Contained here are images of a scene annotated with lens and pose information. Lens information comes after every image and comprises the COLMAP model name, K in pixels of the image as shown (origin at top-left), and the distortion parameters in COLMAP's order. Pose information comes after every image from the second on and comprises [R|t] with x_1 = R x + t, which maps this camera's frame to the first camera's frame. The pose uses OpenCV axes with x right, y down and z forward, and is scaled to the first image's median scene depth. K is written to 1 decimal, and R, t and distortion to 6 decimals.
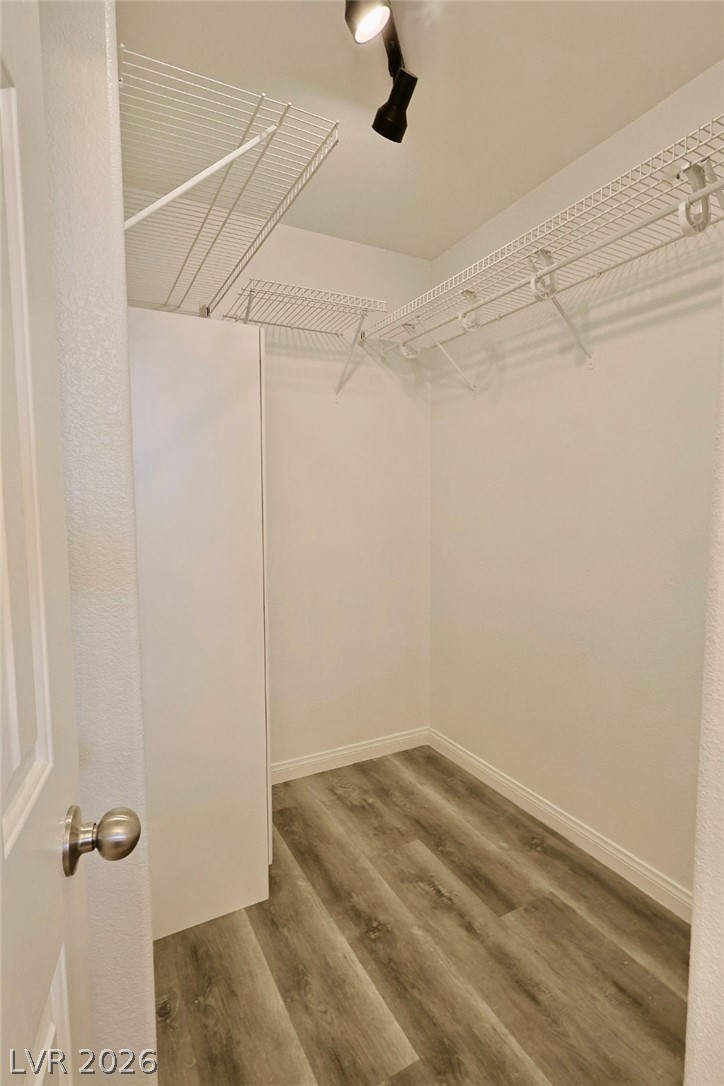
lens RADIAL K [[531.6, 0, 361.5], [0, 531.6, 542.0], [0, 0, 1]] dist [0.001300, -0.000555]
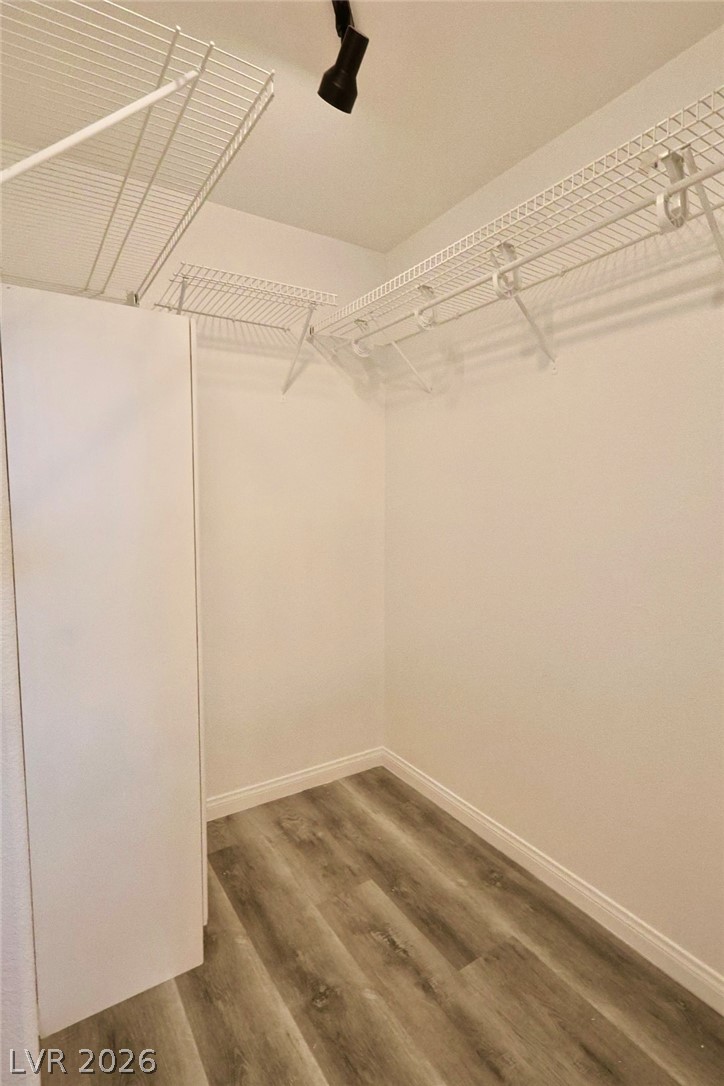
lens RADIAL K [[531.6, 0, 357.9], [0, 531.6, 543.0], [0, 0, 1]] dist [0.001300, -0.000555]
pose [[0.996978, -0.000550, 0.077682, 0.014997], [-0.000061, 0.999969, 0.007866, -0.039237], [-0.077684, -0.007847, 0.996947, 0.100171]]
